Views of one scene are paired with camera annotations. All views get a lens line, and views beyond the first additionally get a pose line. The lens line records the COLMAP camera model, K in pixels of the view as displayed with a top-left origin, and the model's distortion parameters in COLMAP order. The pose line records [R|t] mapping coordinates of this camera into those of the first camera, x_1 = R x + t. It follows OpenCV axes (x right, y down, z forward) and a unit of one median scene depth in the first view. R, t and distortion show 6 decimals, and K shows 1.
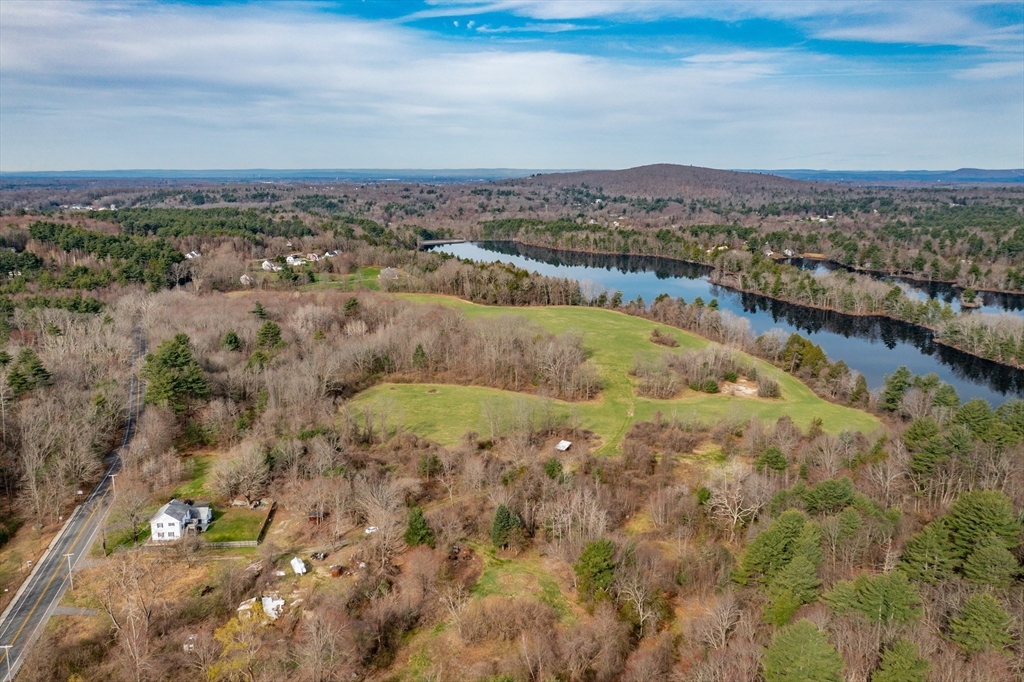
lens RADIAL K [[827.3, 0, 511.6], [0, 827.3, 345.2], [0, 0, 1]] dist [-0.018914, -0.001266]
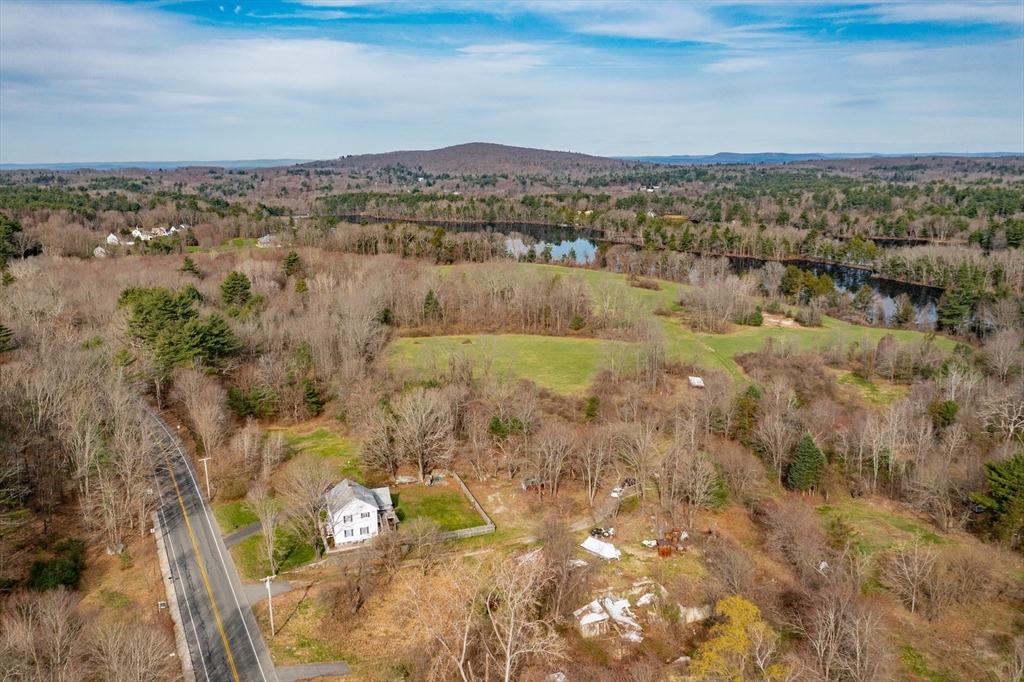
lens RADIAL K [[827.3, 0, 502.4], [0, 827.3, 332.5], [0, 0, 1]] dist [-0.018914, -0.001266]
pose [[0.968533, -0.063909, 0.240540, -0.056615], [0.065118, 0.997873, 0.002929, 0.010021], [-0.240216, 0.012827, 0.970635, 0.043207]]
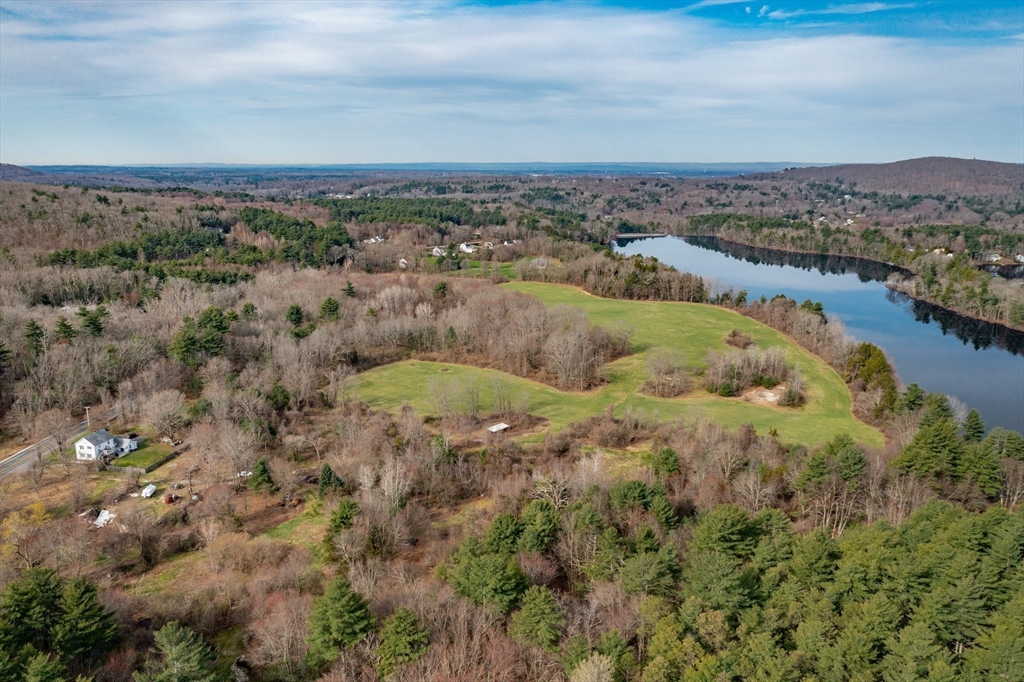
lens RADIAL K [[827.3, 0, 508.4], [0, 827.3, 363.3], [0, 0, 1]] dist [-0.018914, -0.001266]
pose [[0.943212, 0.076875, -0.323174, 0.071307], [-0.067697, 0.996921, 0.039563, -0.000128], [0.325221, -0.015438, 0.945512, 0.004441]]
